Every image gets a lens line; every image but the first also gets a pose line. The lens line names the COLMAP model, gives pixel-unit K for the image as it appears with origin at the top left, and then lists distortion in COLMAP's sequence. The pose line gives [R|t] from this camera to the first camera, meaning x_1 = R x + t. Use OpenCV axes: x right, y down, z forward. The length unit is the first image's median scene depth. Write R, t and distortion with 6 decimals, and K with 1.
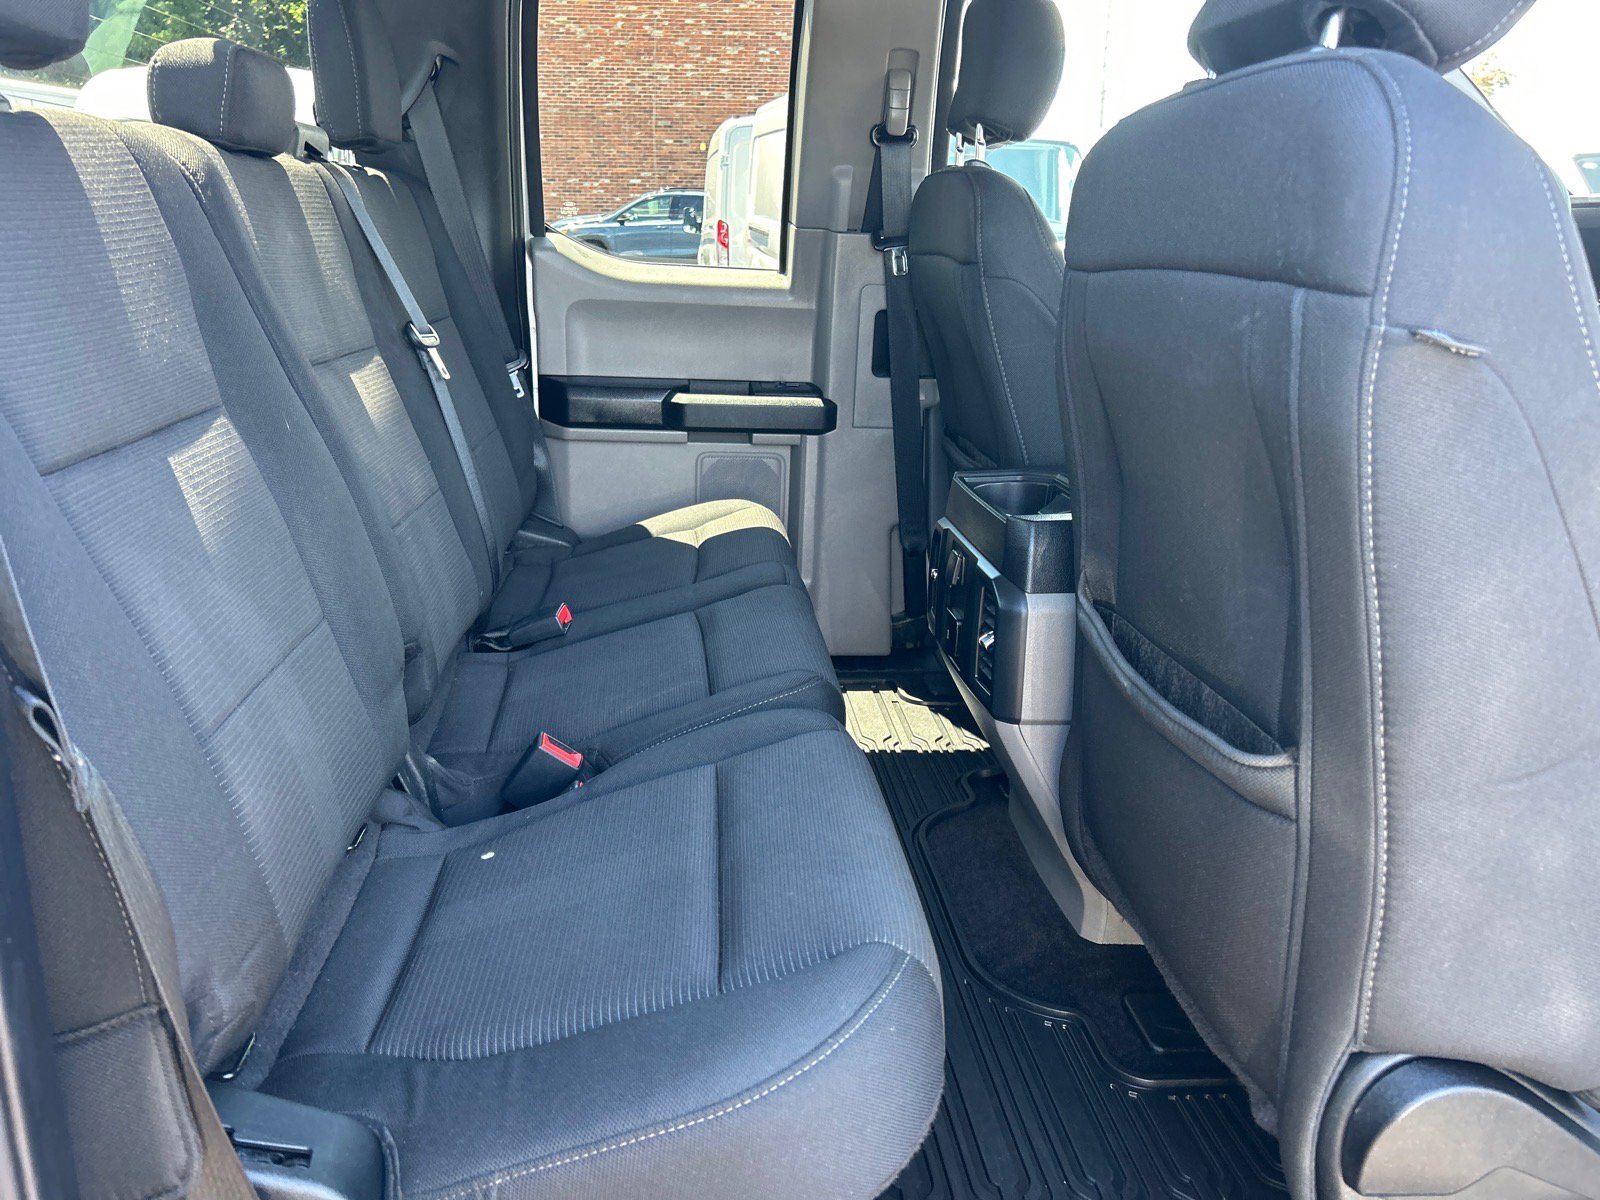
lens RADIAL K [[1211.3, 0, 788.4], [0, 1211.3, 602.5], [0, 0, 1]] dist [0.055221, -0.065120]
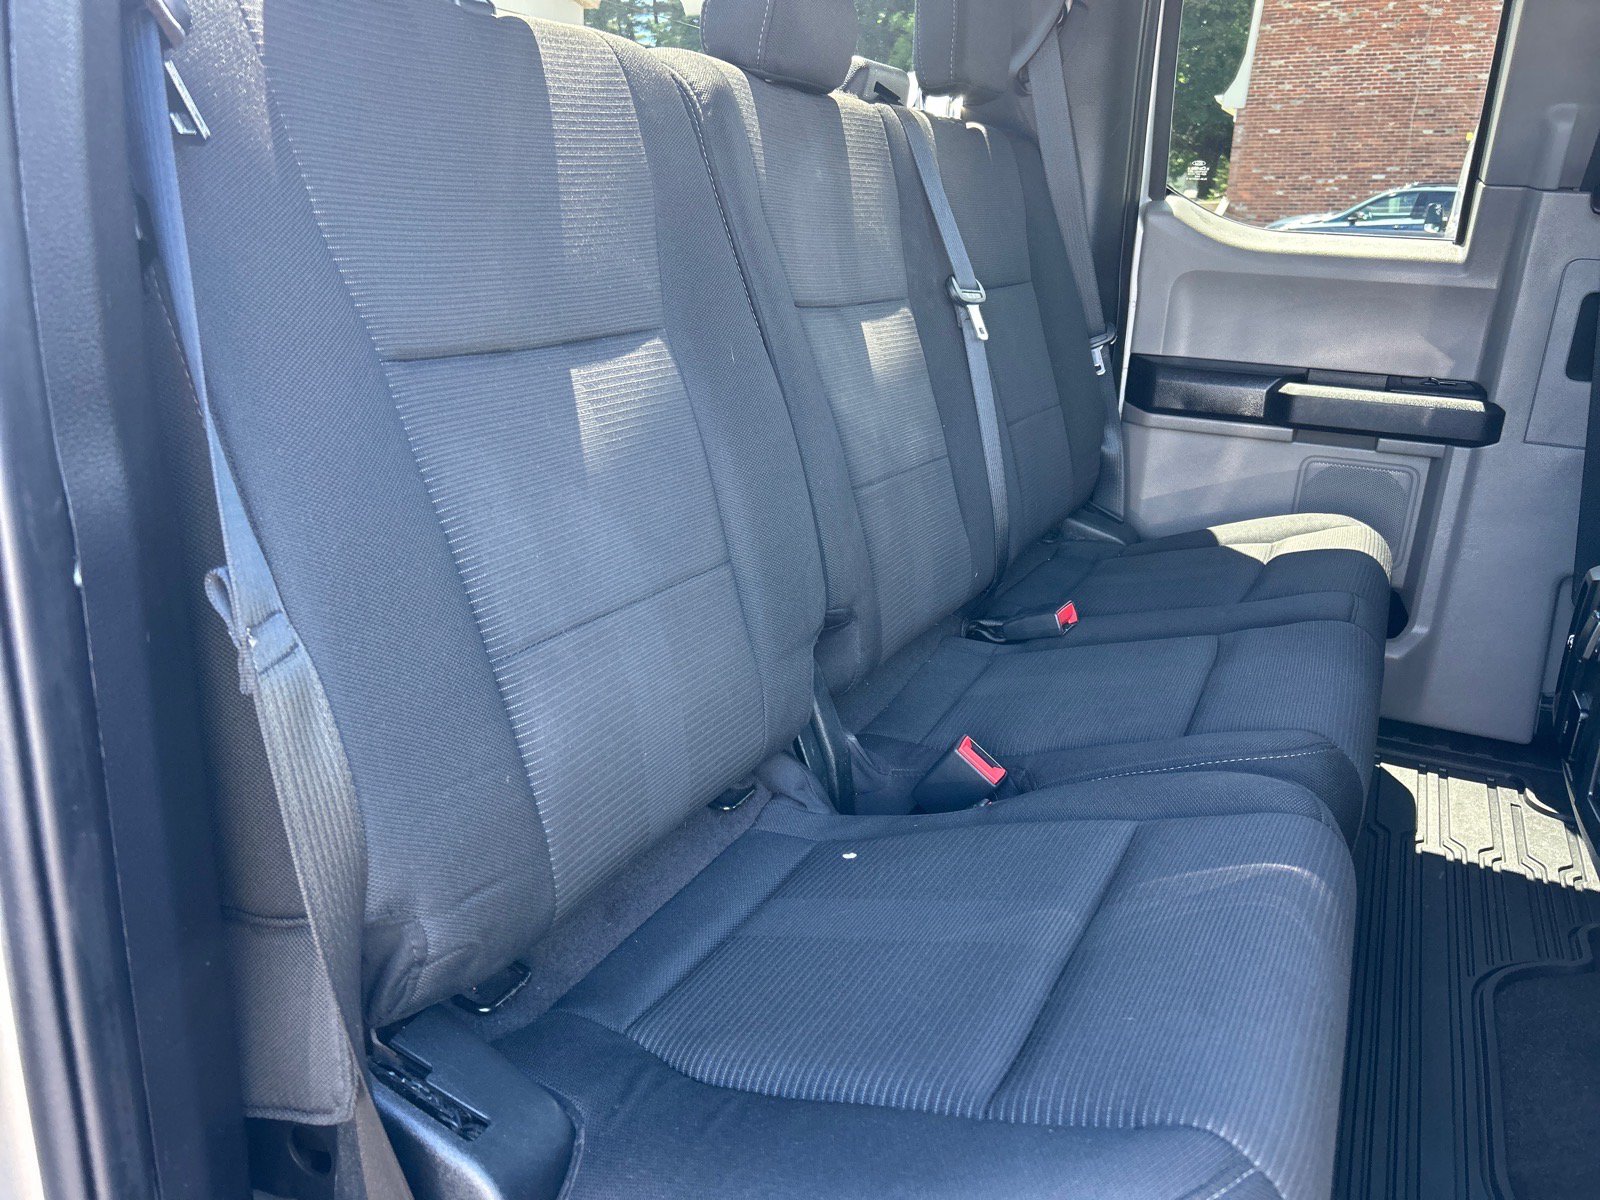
lens RADIAL K [[1211.3, 0, 788.4], [0, 1211.3, 602.5], [0, 0, 1]] dist [0.055221, -0.065120]
pose [[0.852406, 0.160032, -0.497789, 0.067887], [-0.161280, 0.986064, 0.040832, -0.001027], [0.497386, 0.045478, 0.866337, 0.115062]]
